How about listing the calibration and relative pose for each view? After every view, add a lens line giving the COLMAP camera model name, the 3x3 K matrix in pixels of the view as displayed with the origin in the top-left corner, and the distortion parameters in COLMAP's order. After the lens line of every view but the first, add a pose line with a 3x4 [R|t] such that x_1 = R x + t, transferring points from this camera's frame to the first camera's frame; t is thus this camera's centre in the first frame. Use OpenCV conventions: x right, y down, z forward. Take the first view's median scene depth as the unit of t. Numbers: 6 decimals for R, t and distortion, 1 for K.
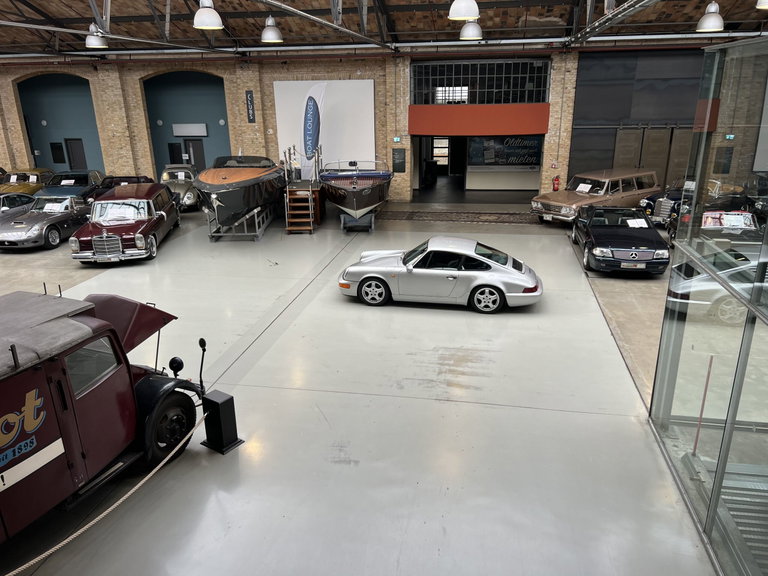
lens RADIAL K [[573.2, 0, 384.0], [0, 573.2, 288.0], [0, 0, 1]] dist [0.001205, 0.000261]
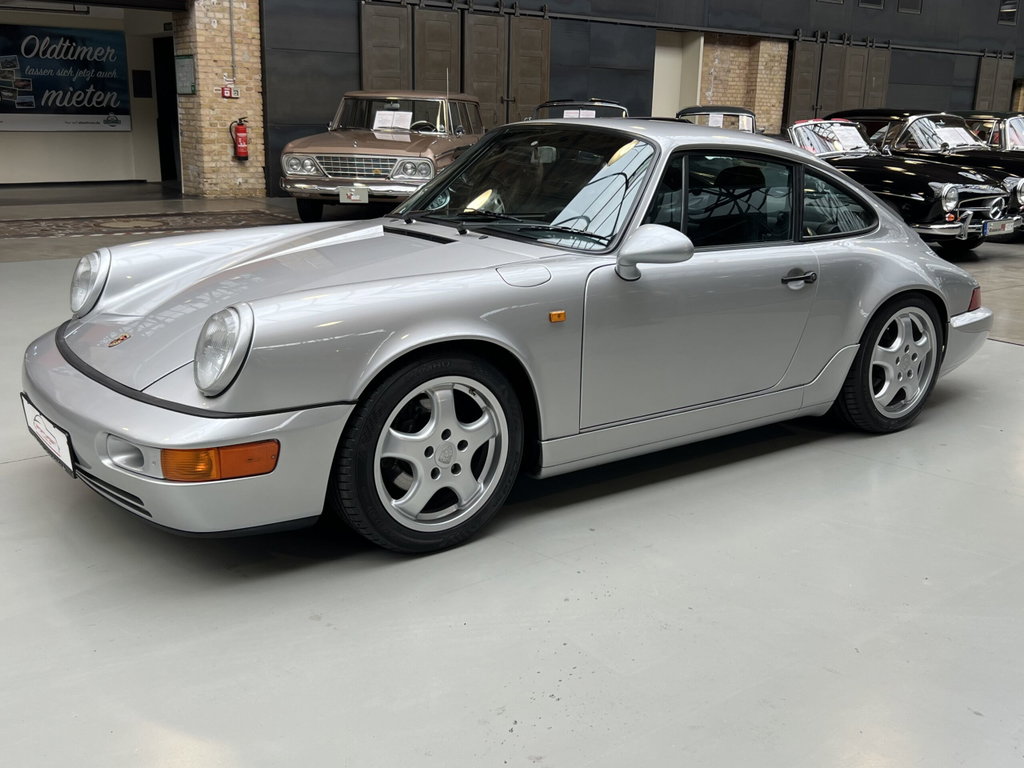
lens RADIAL K [[1038.9, 0, 512.0], [0, 1038.9, 384.0], [0, 0, 1]] dist [-0.004627, -0.006659]
pose [[0.650203, -0.162537, 0.742171, -0.144720], [0.214854, 0.976311, 0.025584, -0.009421], [-0.728748, 0.142824, 0.669722, 0.582519]]
